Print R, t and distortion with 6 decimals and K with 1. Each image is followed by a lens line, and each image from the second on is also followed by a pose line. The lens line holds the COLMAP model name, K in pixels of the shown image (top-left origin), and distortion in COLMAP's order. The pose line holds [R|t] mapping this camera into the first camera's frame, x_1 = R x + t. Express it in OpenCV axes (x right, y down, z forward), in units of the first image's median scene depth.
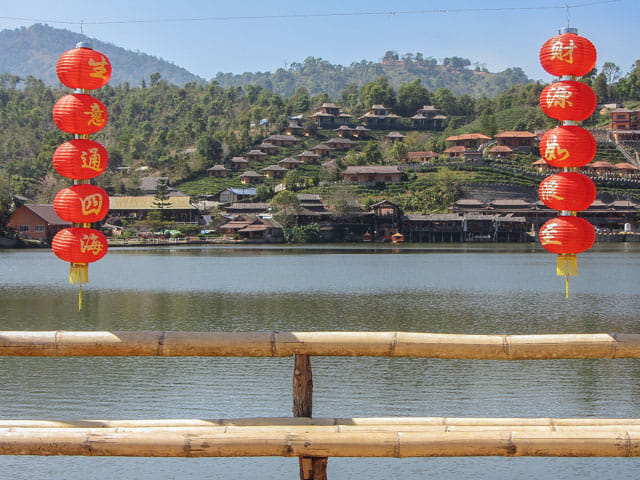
lens RADIAL K [[1317.4, 0, 320.0], [0, 1317.4, 240.0], [0, 0, 1]] dist [-0.128047, -0.297349]
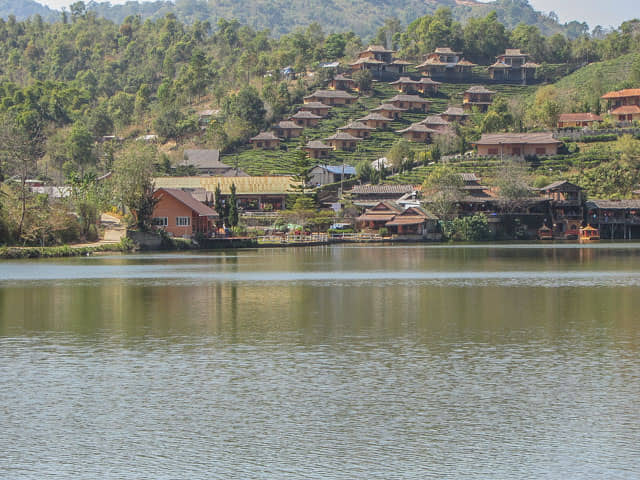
lens RADIAL K [[1857.1, 0, 320.0], [0, 1857.1, 240.0], [0, 0, 1]] dist [-0.108397, 0.317109]
pose [[0.998206, -0.005576, 0.059605, -0.117998], [0.005509, 0.999984, 0.001287, 0.000076], [-0.059612, -0.000957, 0.998221, -0.004669]]
